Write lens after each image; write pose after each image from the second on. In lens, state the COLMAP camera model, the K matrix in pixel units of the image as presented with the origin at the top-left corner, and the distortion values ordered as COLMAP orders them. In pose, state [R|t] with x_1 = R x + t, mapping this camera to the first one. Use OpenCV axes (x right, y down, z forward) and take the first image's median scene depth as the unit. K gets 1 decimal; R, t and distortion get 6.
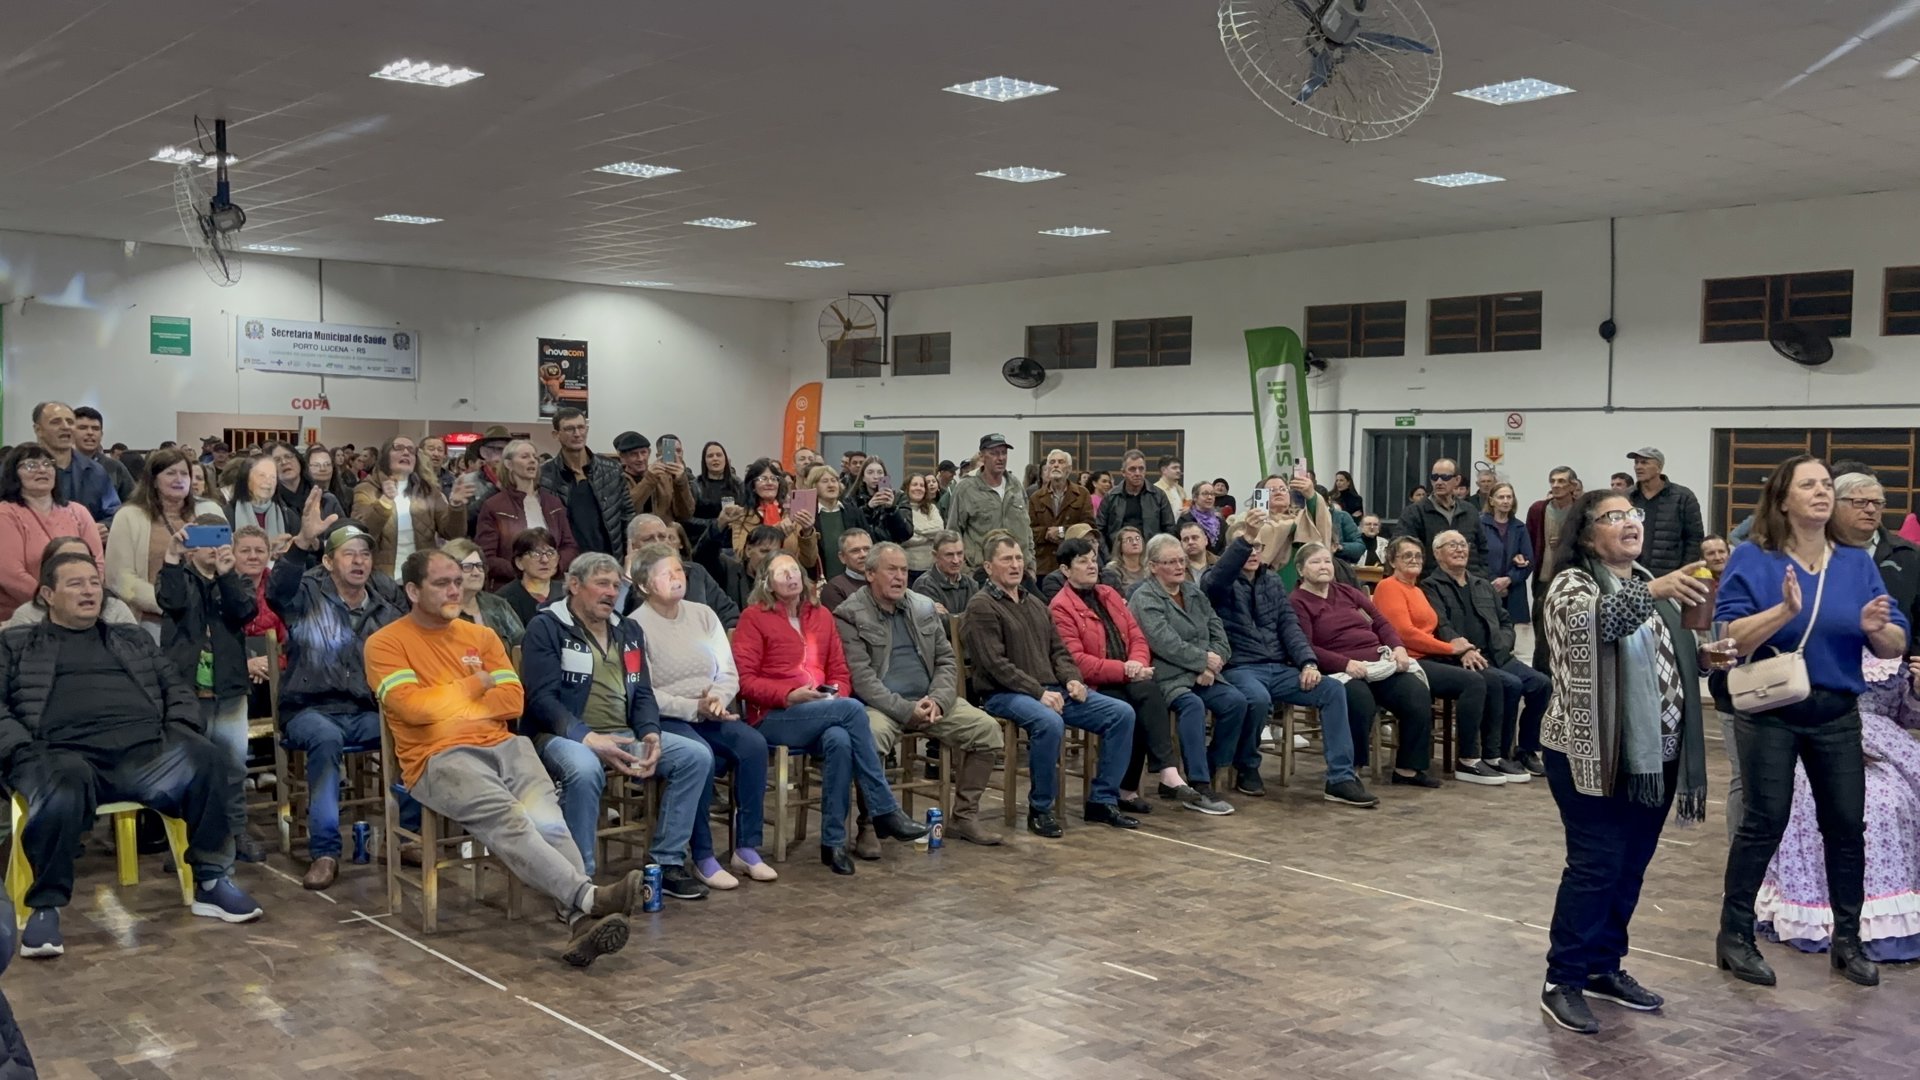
lens RADIAL K [[1890.8, 0, 1017.2], [0, 1890.8, 561.3], [0, 0, 1]] dist [0.026179, 0.000000]
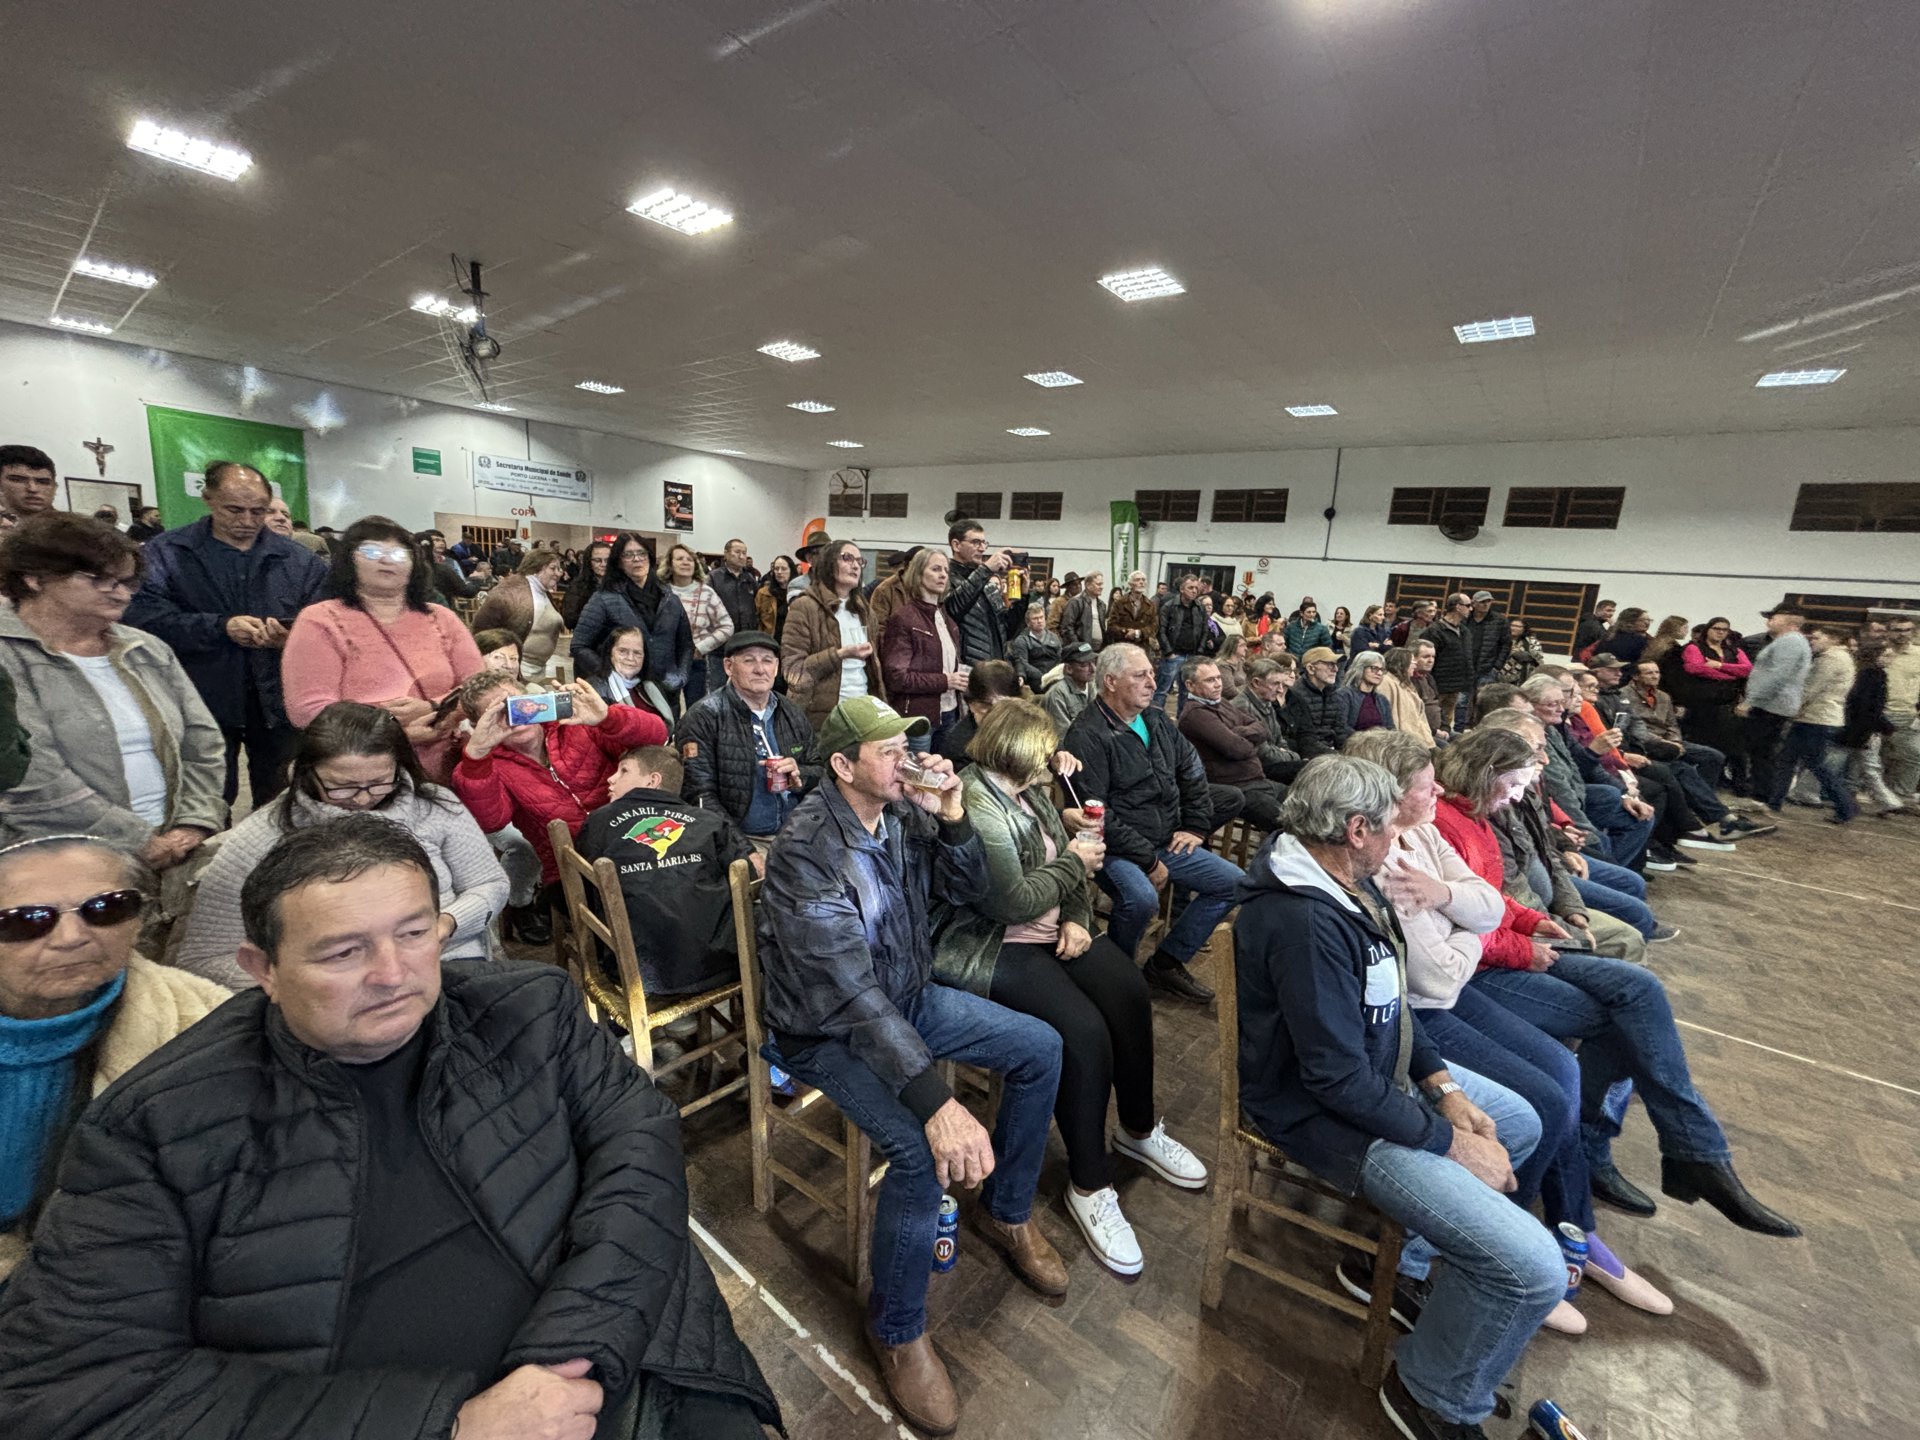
lens RADIAL K [[778.8, 0, 957.1], [0, 778.8, 718.8], [0, 0, 1]] dist [0.009330, -0.000119]
pose [[0.983748, 0.013761, 0.179024, -0.135499], [-0.039797, 0.988969, 0.142673, -0.019887], [-0.175086, -0.147479, 0.973445, 0.280280]]
